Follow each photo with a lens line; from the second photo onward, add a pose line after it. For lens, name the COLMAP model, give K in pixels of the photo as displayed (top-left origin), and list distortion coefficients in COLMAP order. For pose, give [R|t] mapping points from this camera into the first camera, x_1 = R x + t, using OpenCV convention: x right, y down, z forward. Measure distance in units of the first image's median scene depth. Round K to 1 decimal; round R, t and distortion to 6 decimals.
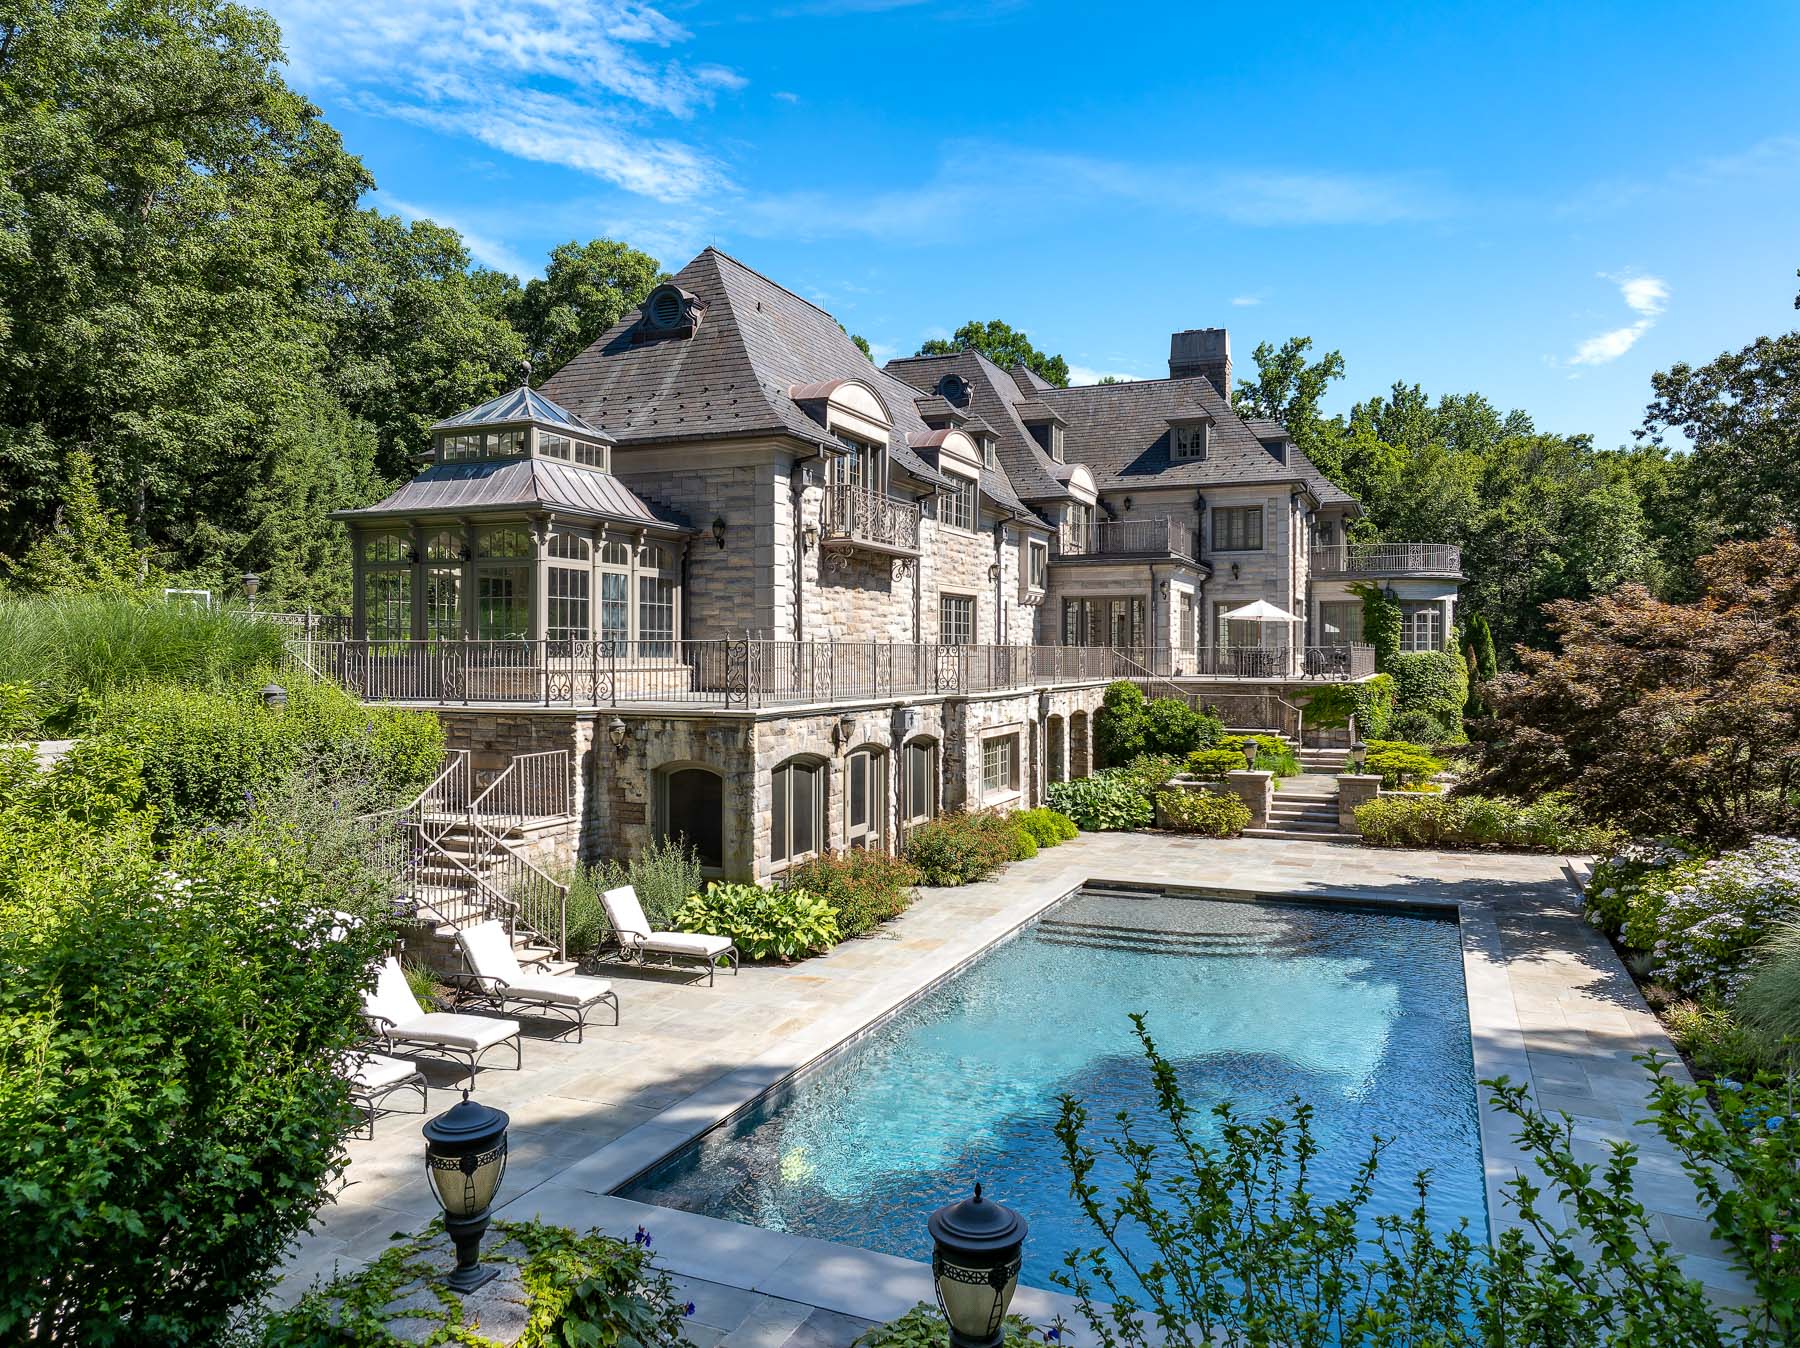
lens RADIAL K [[1234.1, 0, 899.9], [0, 1234.1, 668.7], [0, 0, 1]] dist [0.001447, 0.006290]
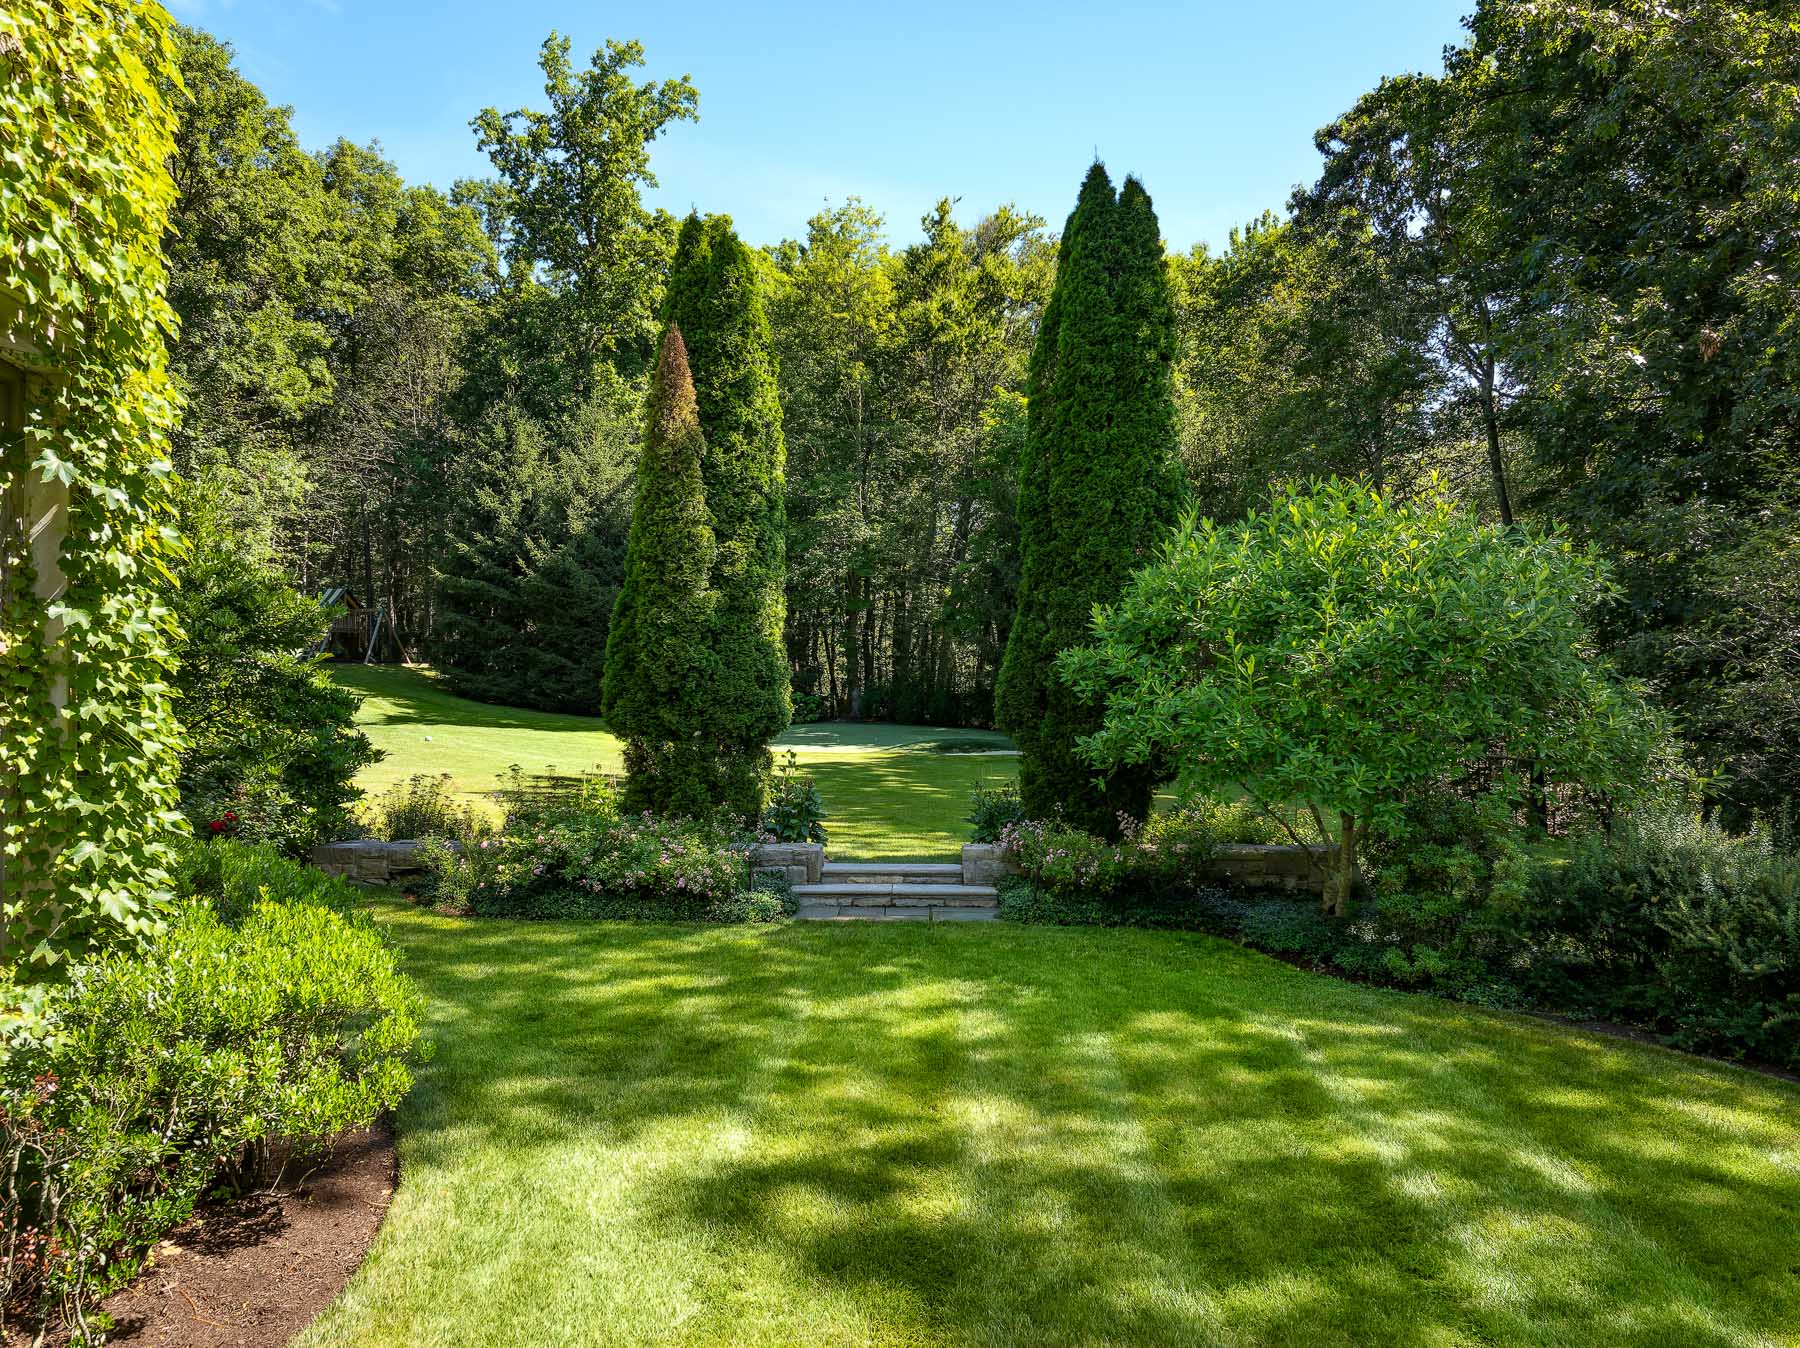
lens RADIAL K [[1234.1, 0, 900.9], [0, 1234.1, 671.9], [0, 0, 1]] dist [0.001447, 0.006290]
pose [[0.927761, -0.008555, 0.373078, 0.275766], [0.009410, 0.999956, -0.000471, 0.031250], [-0.373057, 0.003948, 0.927800, 0.510010]]
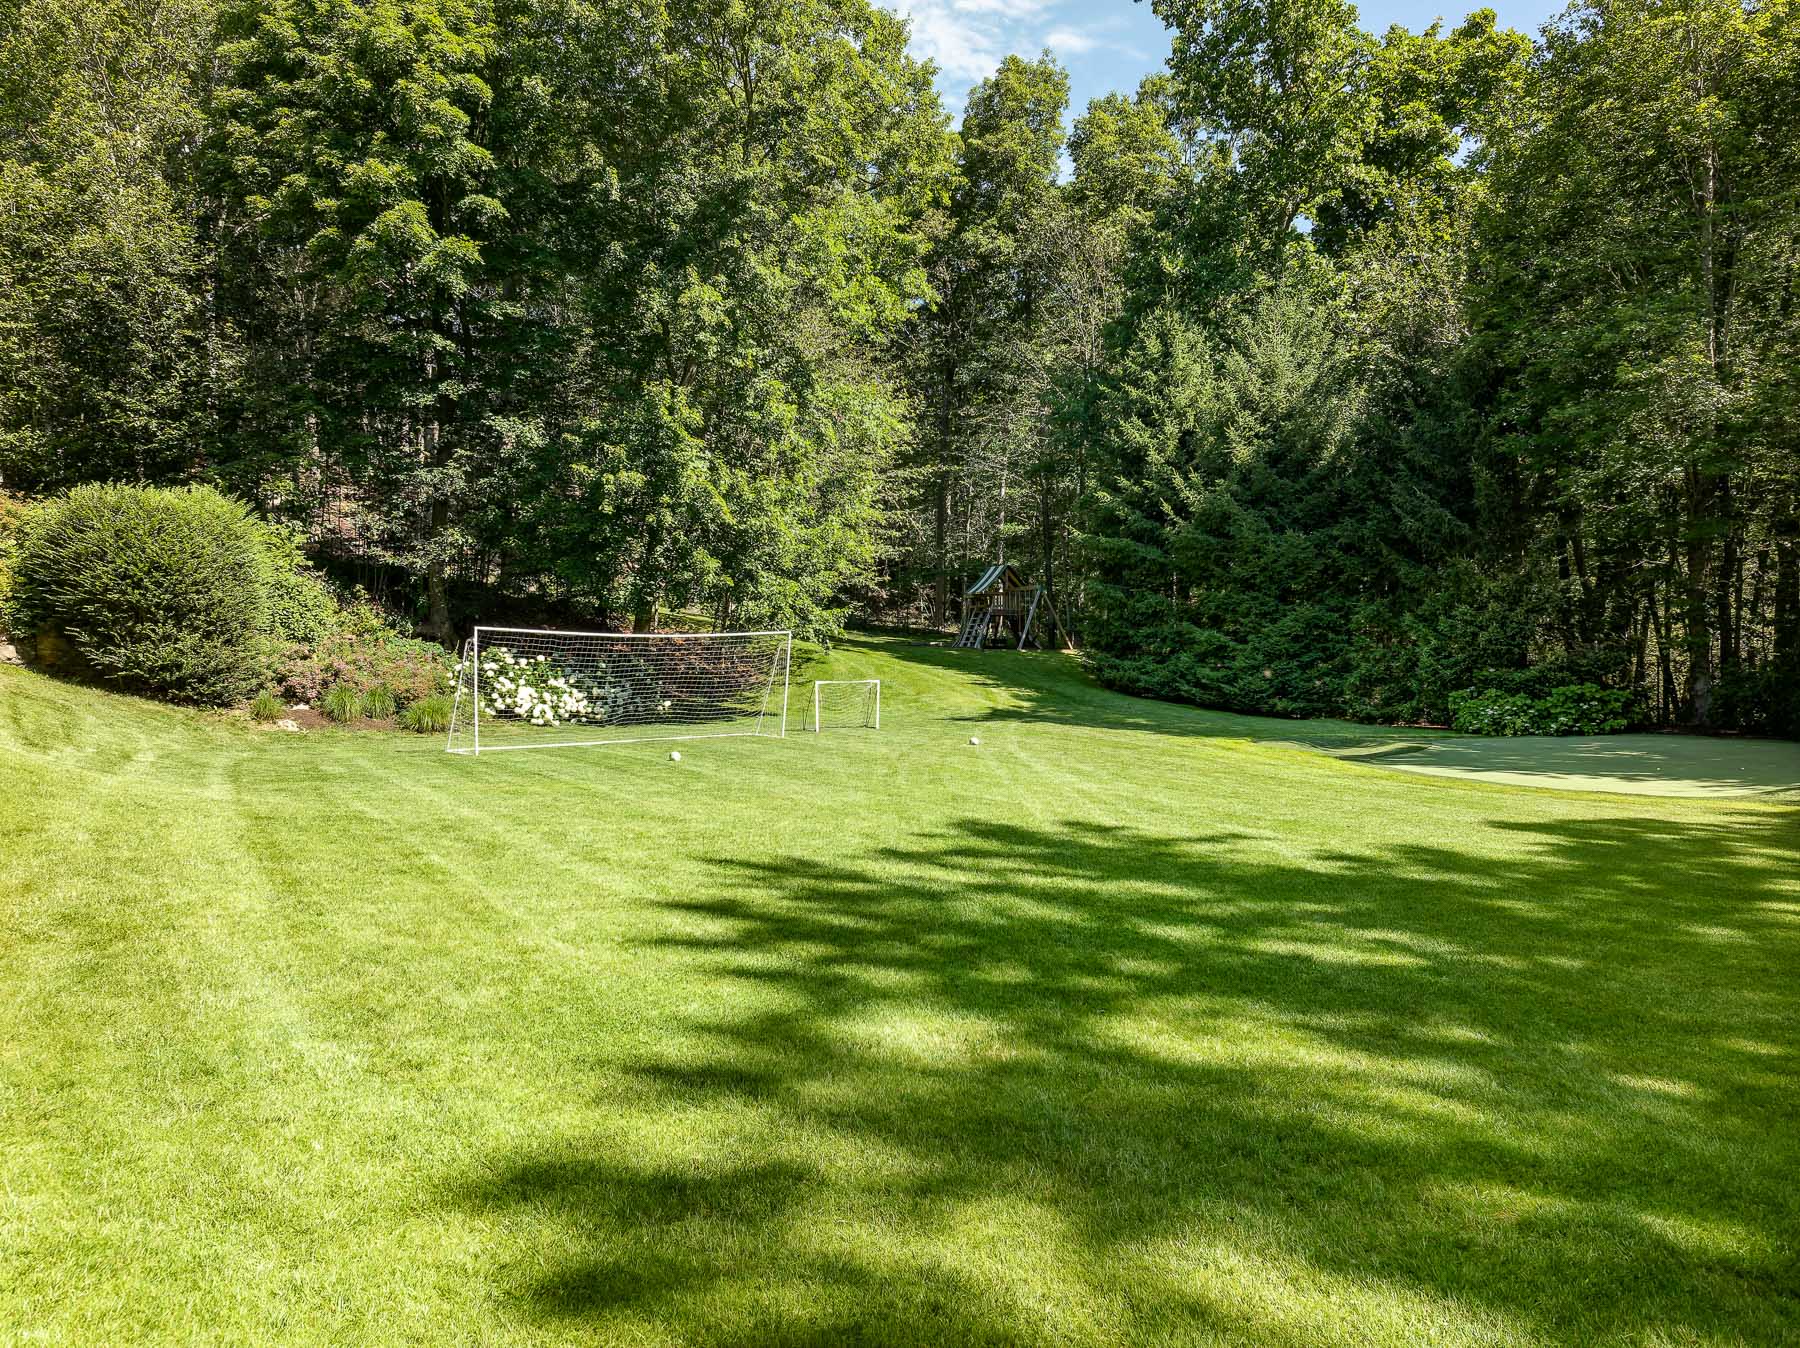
lens RADIAL K [[1234.1, 0, 895.0], [0, 1234.1, 667.1], [0, 0, 1]] dist [0.001447, 0.006290]
pose [[0.970558, -0.010508, -0.240637, 0.342368], [0.008350, 0.999915, -0.009986, 0.037603], [0.240722, 0.007683, 0.970564, 0.682833]]
